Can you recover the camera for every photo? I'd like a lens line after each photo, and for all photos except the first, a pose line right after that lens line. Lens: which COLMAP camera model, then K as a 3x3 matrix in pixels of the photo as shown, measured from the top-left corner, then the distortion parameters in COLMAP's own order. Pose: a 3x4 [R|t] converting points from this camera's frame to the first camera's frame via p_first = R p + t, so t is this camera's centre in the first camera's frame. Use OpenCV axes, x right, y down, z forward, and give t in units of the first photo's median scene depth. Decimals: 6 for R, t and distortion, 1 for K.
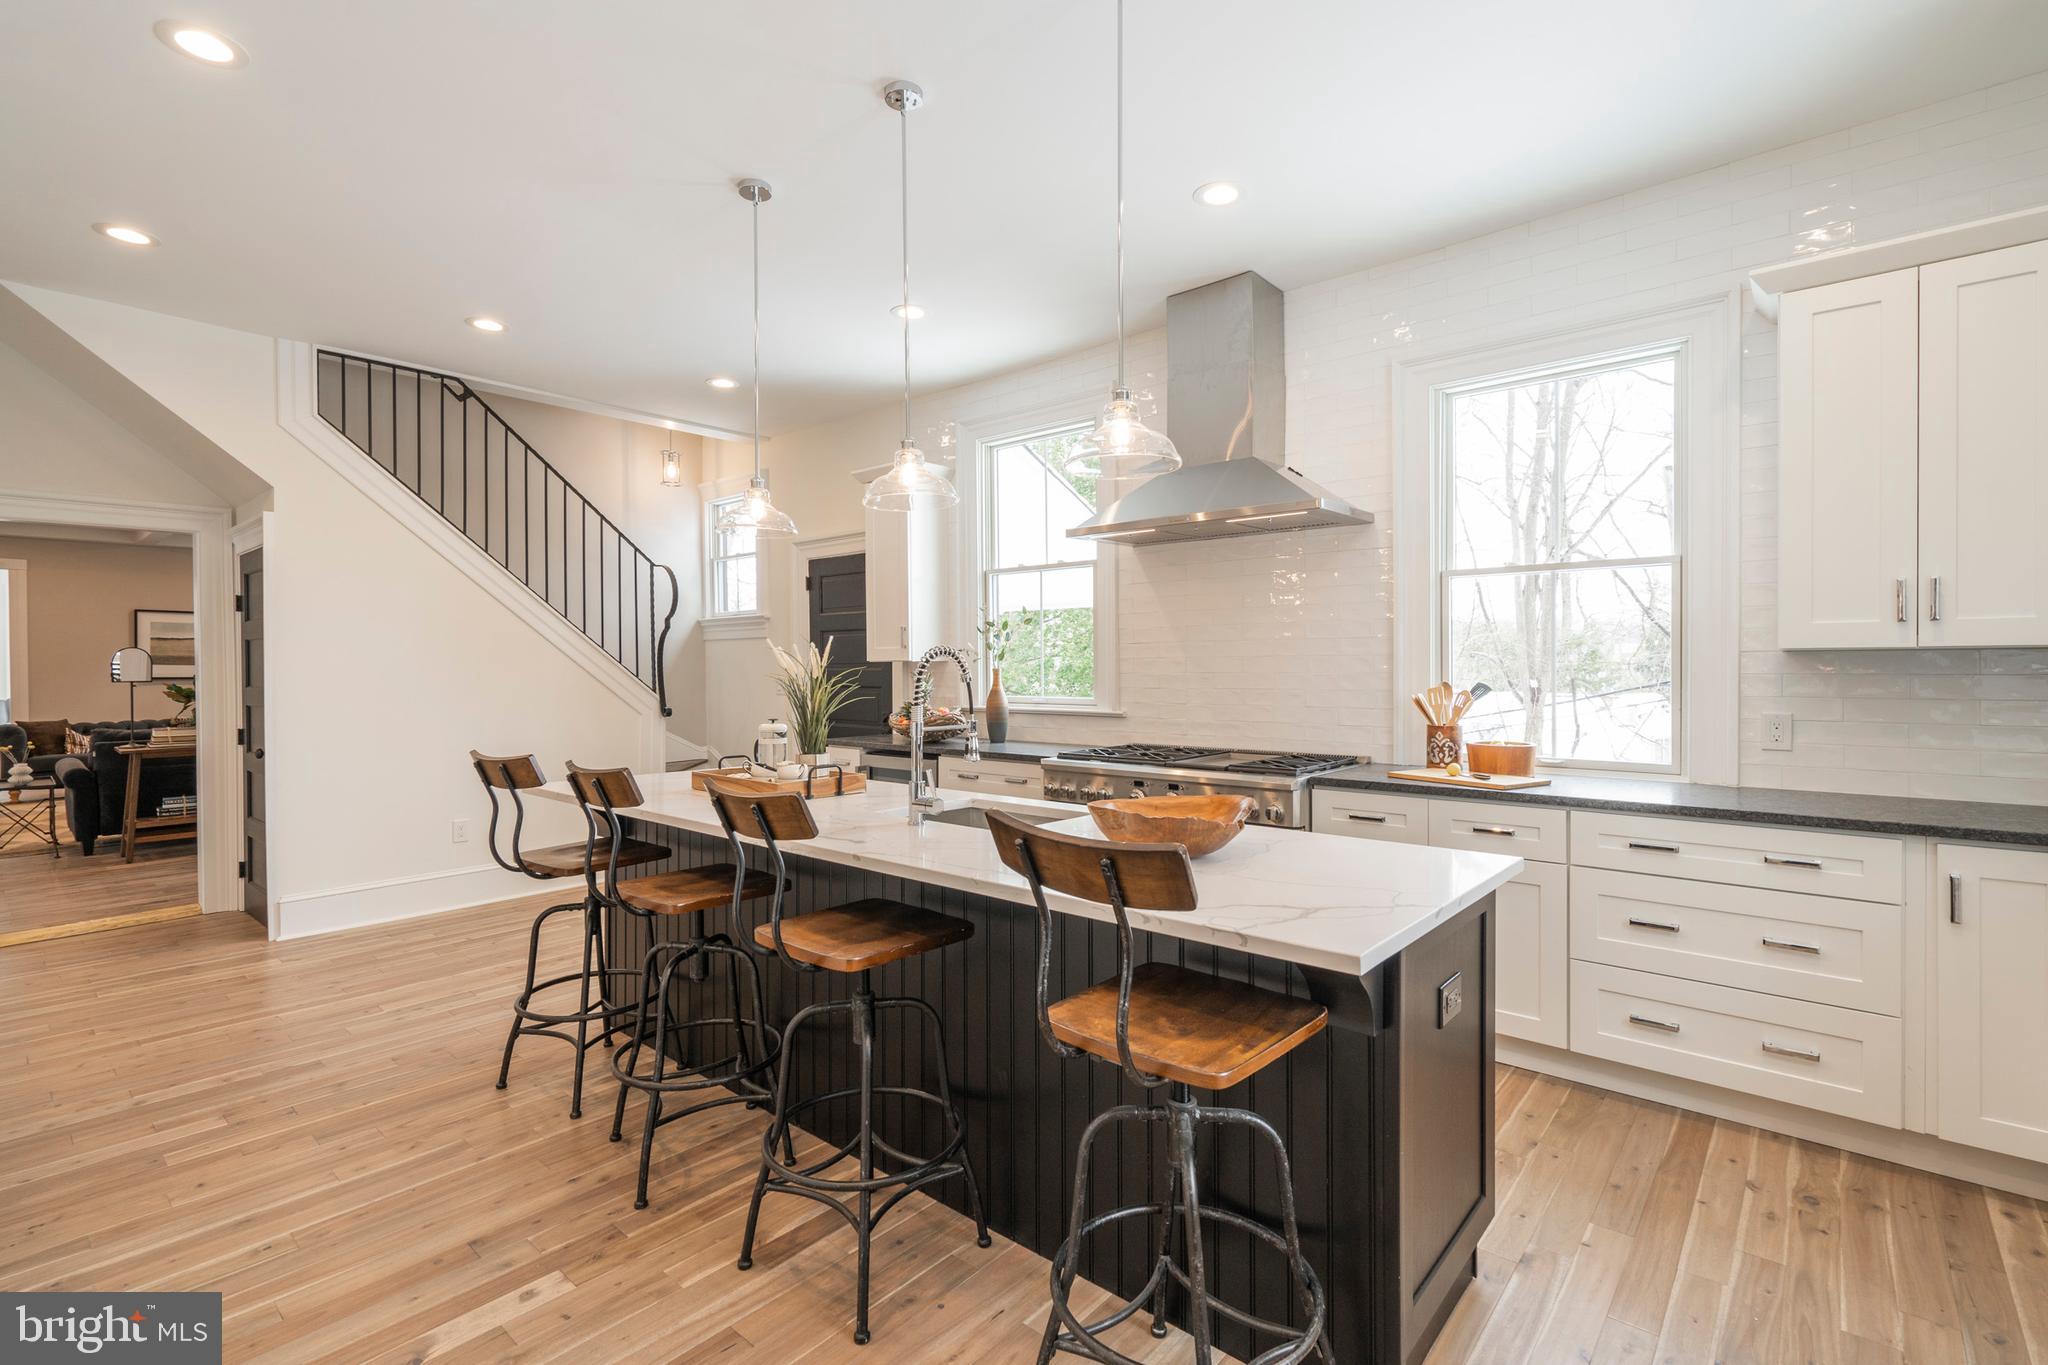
lens RADIAL K [[932.0, 0, 1031.4], [0, 932.0, 647.9], [0, 0, 1]] dist [-0.004730, 0.000748]
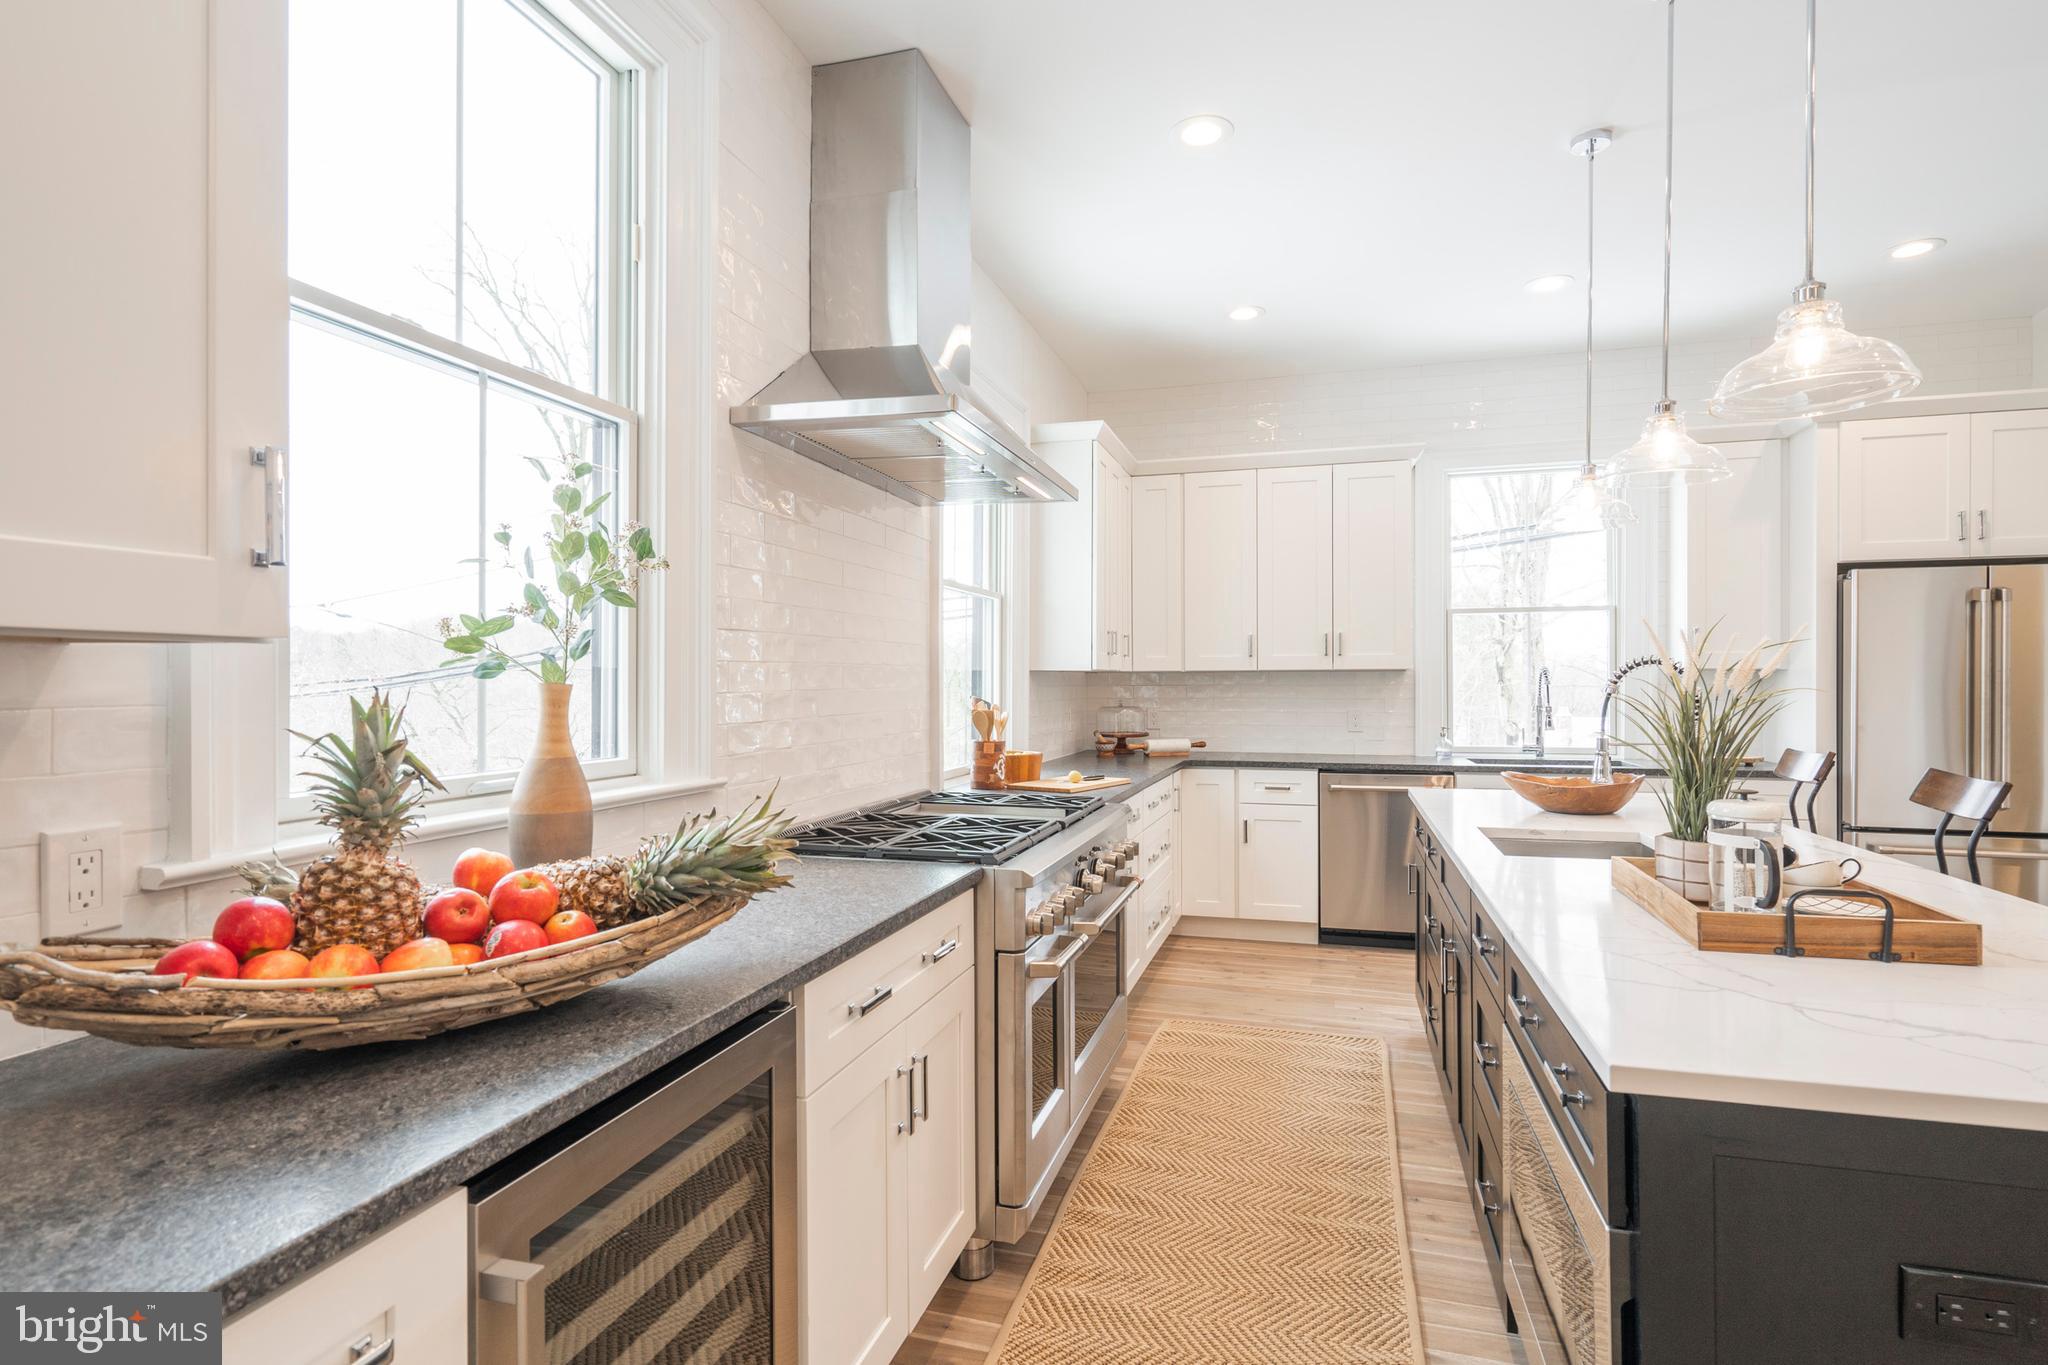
lens RADIAL K [[1079.9, 0, 1031.7], [0, 1079.9, 685.6], [0, 0, 1]] dist [-0.000290, 0.003697]
pose [[-0.431581, 0.000533, 0.902074, -0.789128], [-0.001884, 0.999997, -0.001492, 0.047004], [-0.902072, -0.002343, -0.431579, 2.046047]]
